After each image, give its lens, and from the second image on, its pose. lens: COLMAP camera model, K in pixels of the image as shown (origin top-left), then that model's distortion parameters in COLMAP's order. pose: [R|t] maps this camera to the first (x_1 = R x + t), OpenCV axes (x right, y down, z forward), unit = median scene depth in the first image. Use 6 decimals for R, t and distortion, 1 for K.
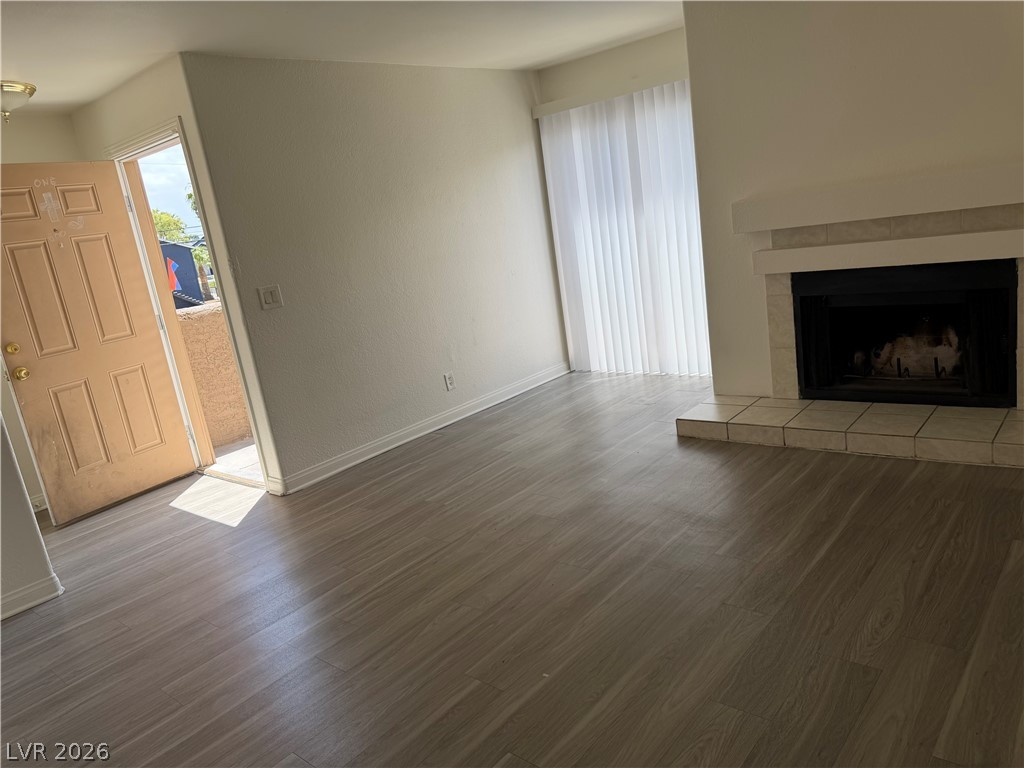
lens RADIAL K [[727.6, 0, 508.6], [0, 727.6, 387.2], [0, 0, 1]] dist [0.043184, -0.052677]
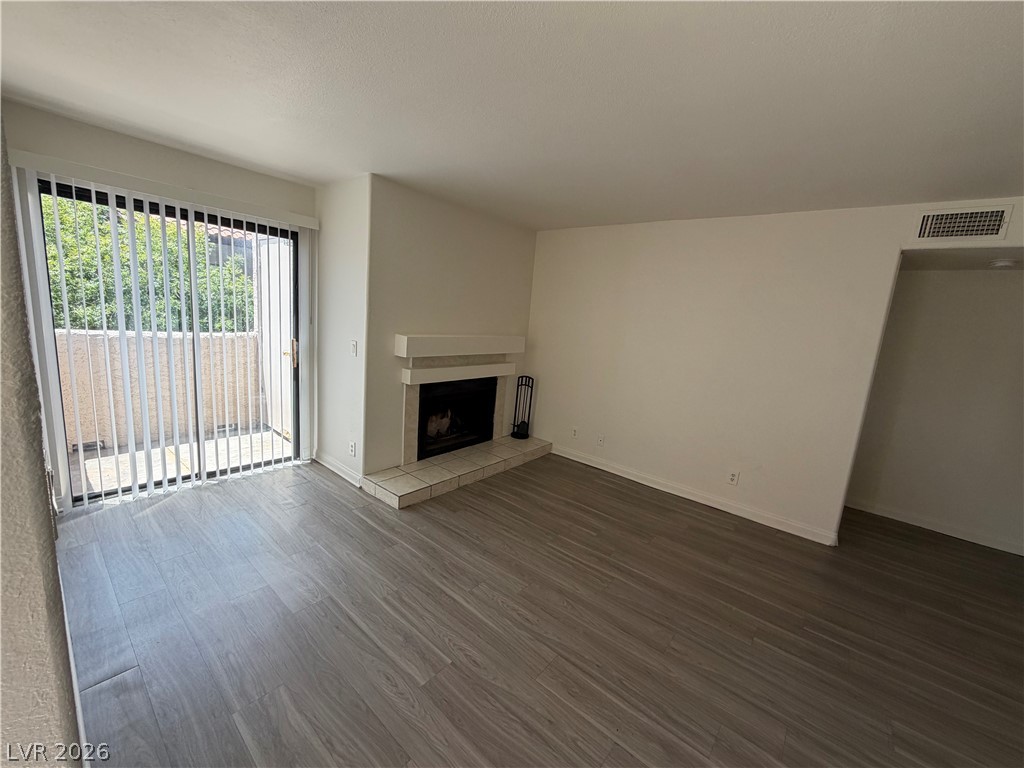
lens RADIAL K [[409.1, 0, 511.0], [0, 409.1, 385.8], [0, 0, 1]] dist [0.001377, 0.001677]
pose [[-0.025156, -0.028890, 0.999266, -0.518730], [0.160824, 0.986446, 0.032568, -0.149985], [-0.986663, 0.161525, -0.020169, 0.827362]]
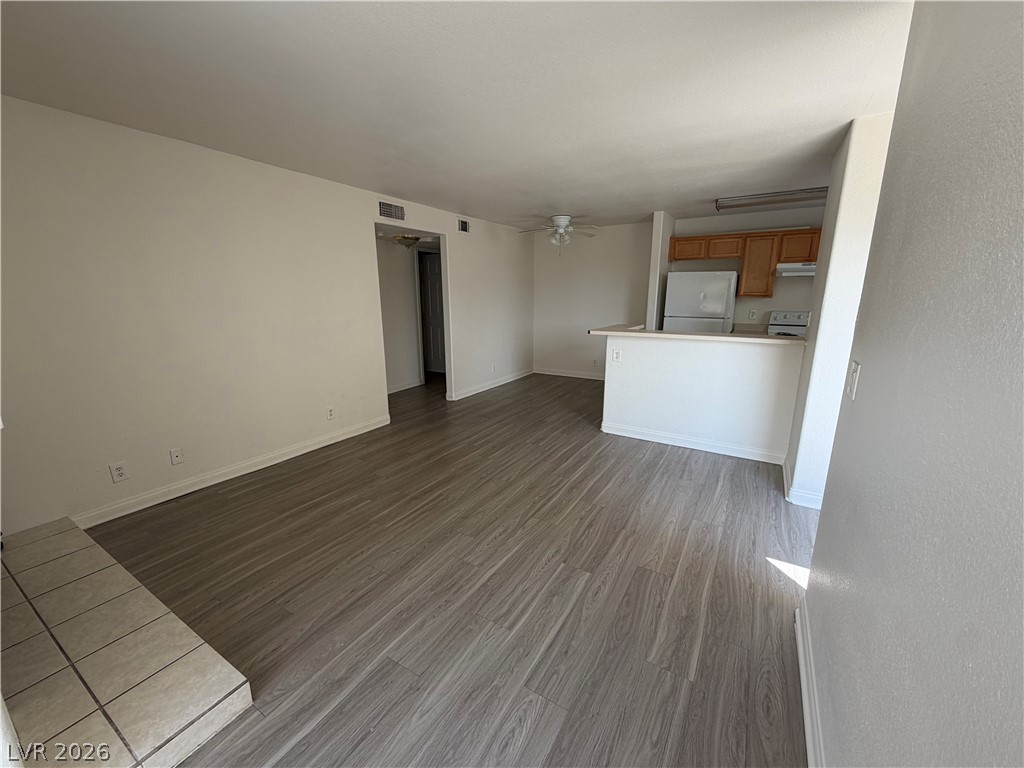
lens RADIAL K [[409.1, 0, 509.2], [0, 409.1, 384.3], [0, 0, 1]] dist [0.001377, 0.001677]
pose [[-0.976192, 0.179140, -0.122305, 0.014706], [0.103630, 0.880516, 0.462551, -0.328866], [0.190553, 0.438864, -0.878116, 1.298783]]
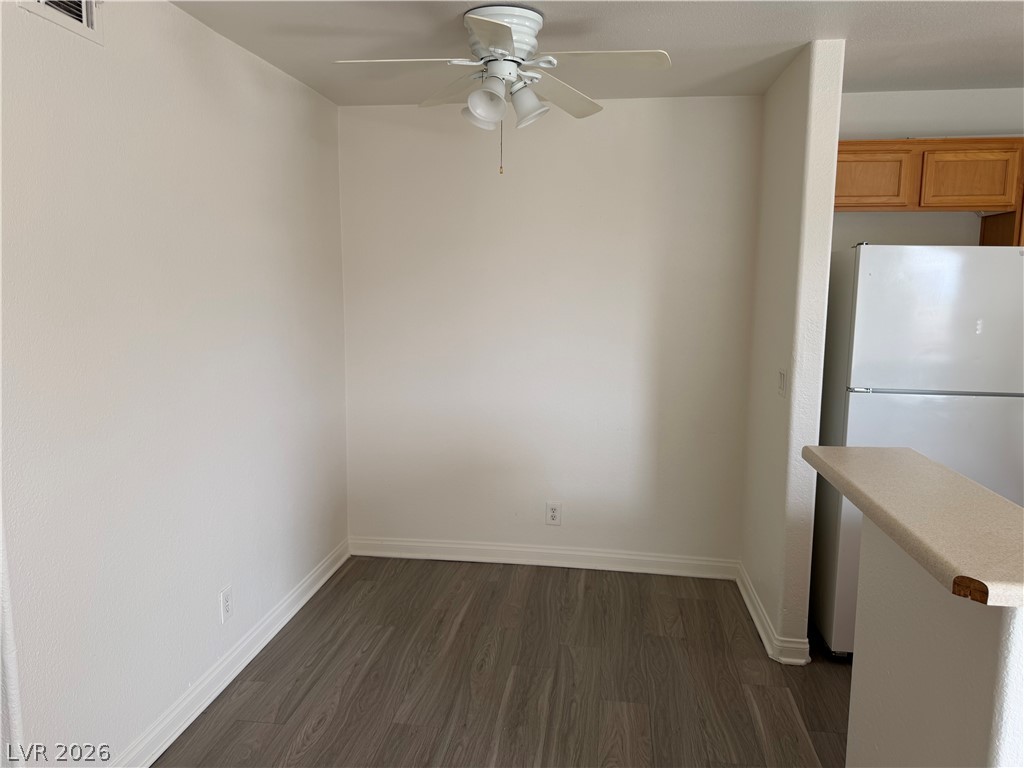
lens RADIAL K [[727.6, 0, 511.1], [0, 727.6, 379.6], [0, 0, 1]] dist [0.043184, -0.052677]
pose [[-0.830012, 0.208188, -0.517433, -0.042210], [-0.016666, 0.918052, 0.396110, -0.141064], [0.557496, 0.337400, -0.758525, 0.484694]]
